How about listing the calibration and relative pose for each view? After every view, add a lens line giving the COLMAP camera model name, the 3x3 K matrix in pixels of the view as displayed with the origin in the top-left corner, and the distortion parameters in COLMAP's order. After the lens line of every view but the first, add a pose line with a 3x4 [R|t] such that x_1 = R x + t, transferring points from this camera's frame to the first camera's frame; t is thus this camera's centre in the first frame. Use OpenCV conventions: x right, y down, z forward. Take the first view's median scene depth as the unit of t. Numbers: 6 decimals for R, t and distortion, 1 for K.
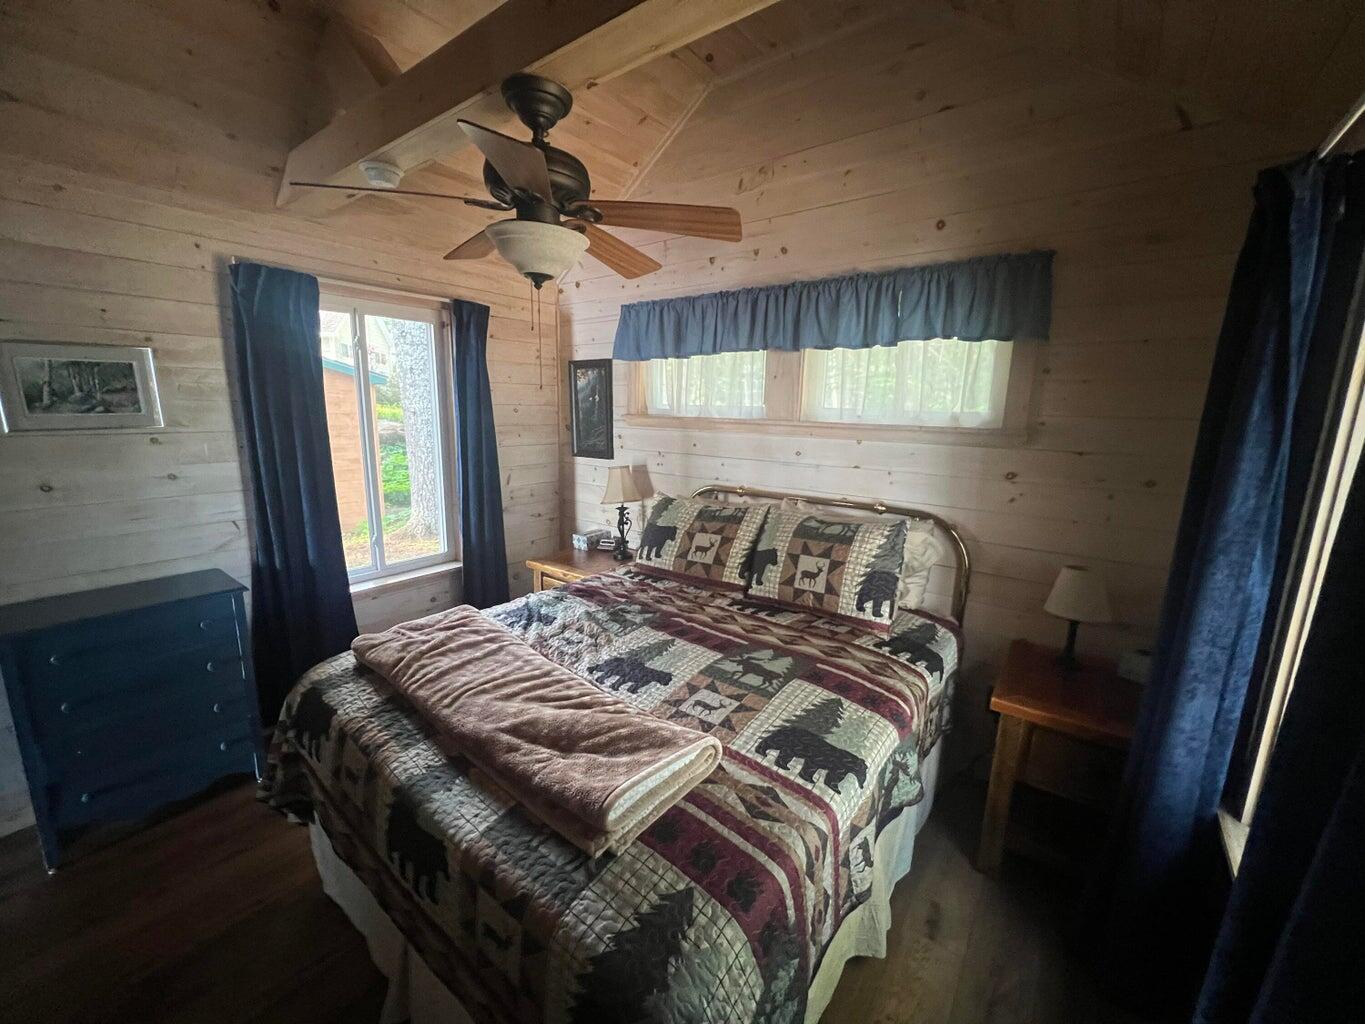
lens RADIAL K [[543.6, 0, 675.8], [0, 543.6, 510.3], [0, 0, 1]] dist [-0.003542, -0.000118]
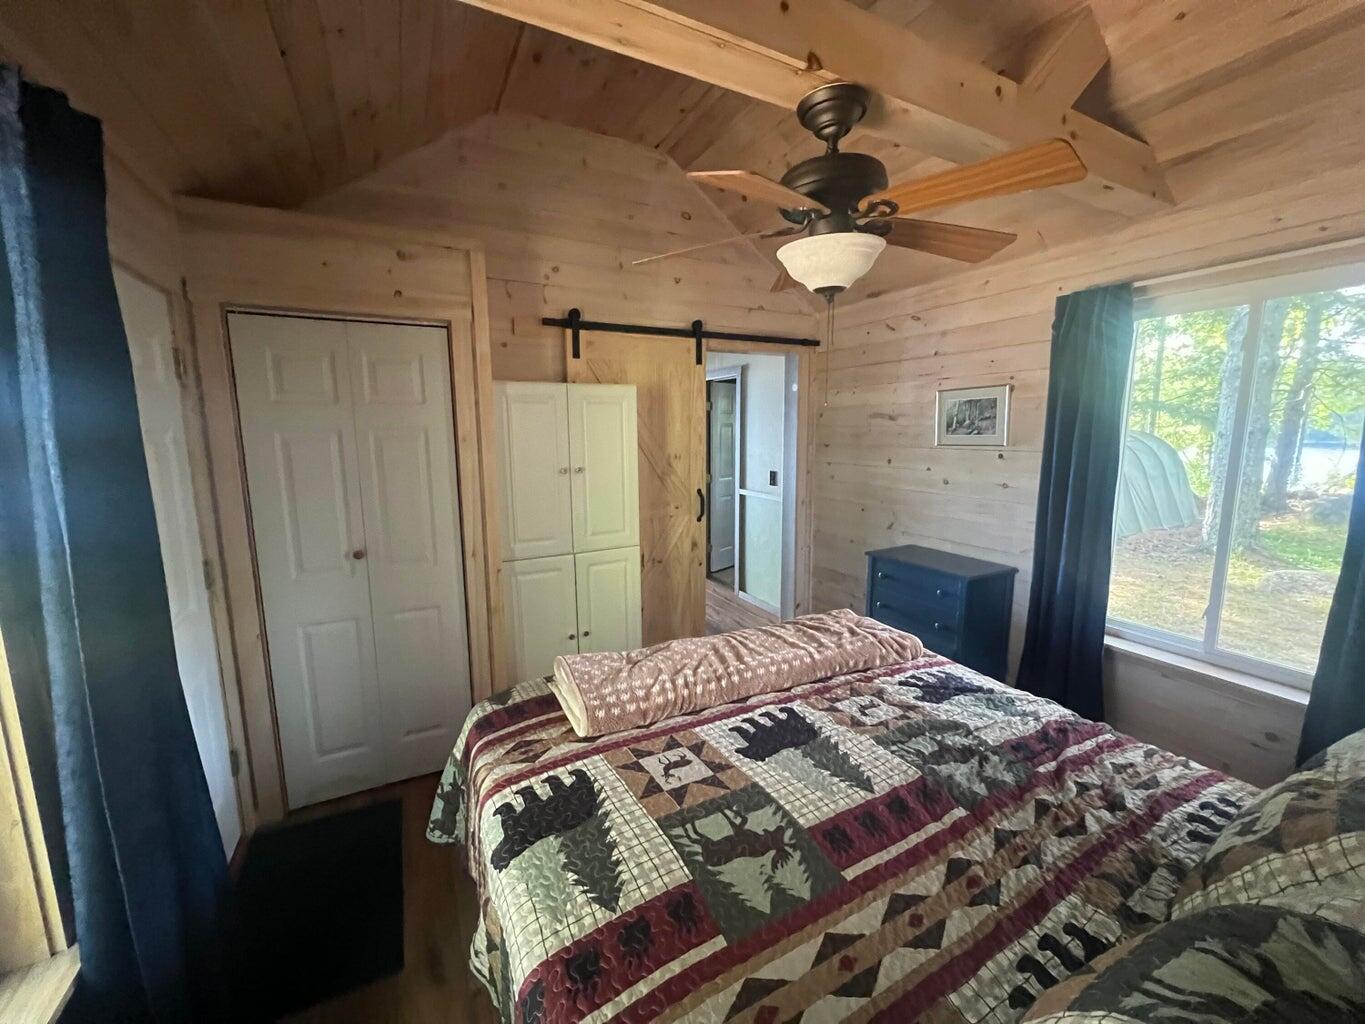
lens RADIAL K [[543.6, 0, 679.1], [0, 543.6, 512.9], [0, 0, 1]] dist [-0.003542, -0.000118]
pose [[-0.422876, 0.122789, -0.897830, 0.715188], [-0.170115, 0.962406, 0.211744, -0.190394], [0.890077, 0.242275, -0.386090, 1.140416]]
